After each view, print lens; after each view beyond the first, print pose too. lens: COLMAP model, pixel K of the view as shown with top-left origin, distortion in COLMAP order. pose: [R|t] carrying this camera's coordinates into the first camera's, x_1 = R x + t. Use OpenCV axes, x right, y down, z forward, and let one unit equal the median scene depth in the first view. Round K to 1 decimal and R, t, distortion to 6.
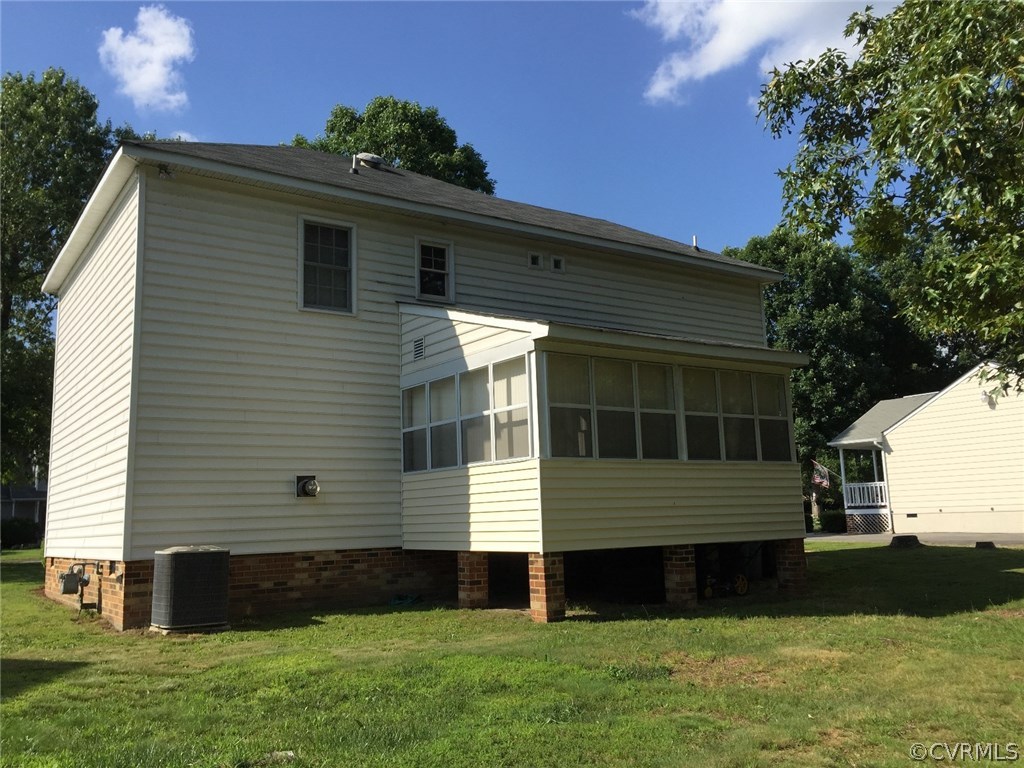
lens RADIAL K [[881.5, 0, 517.2], [0, 881.5, 380.0], [0, 0, 1]] dist [0.067803, -0.073939]
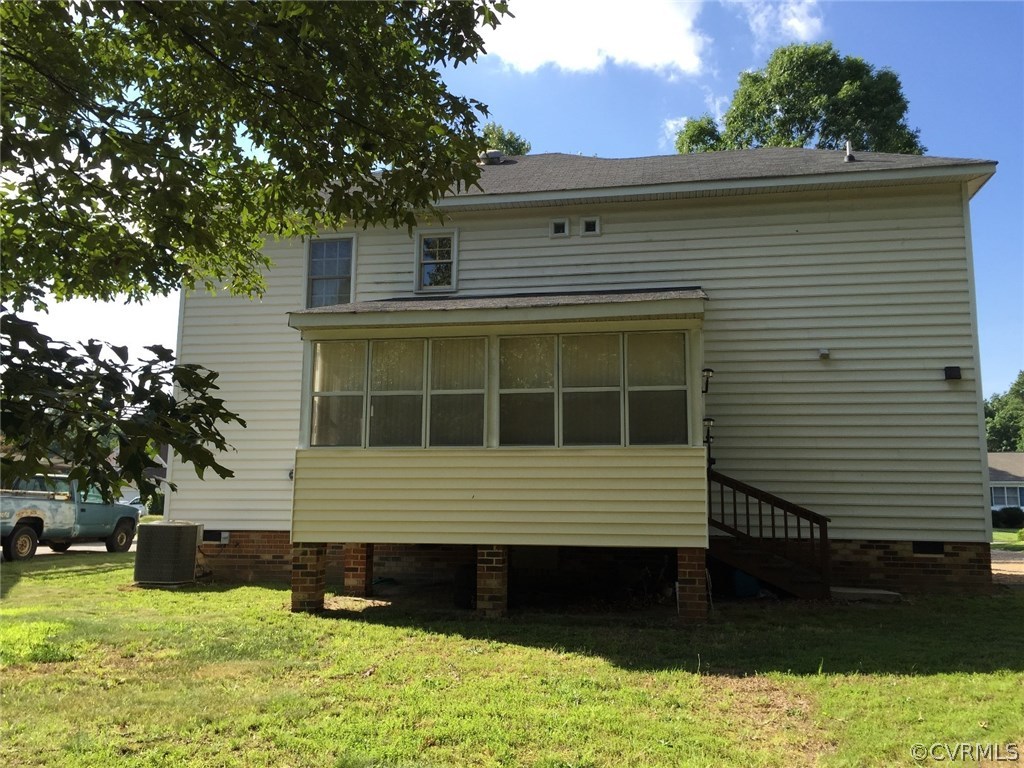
lens RADIAL K [[881.5, 0, 515.7], [0, 881.5, 385.6], [0, 0, 1]] dist [0.067803, -0.073939]
pose [[0.706434, -0.063299, -0.704943, 0.795292], [0.079073, 0.996816, -0.010266, 0.041354], [0.703348, -0.048490, 0.709190, 0.403876]]
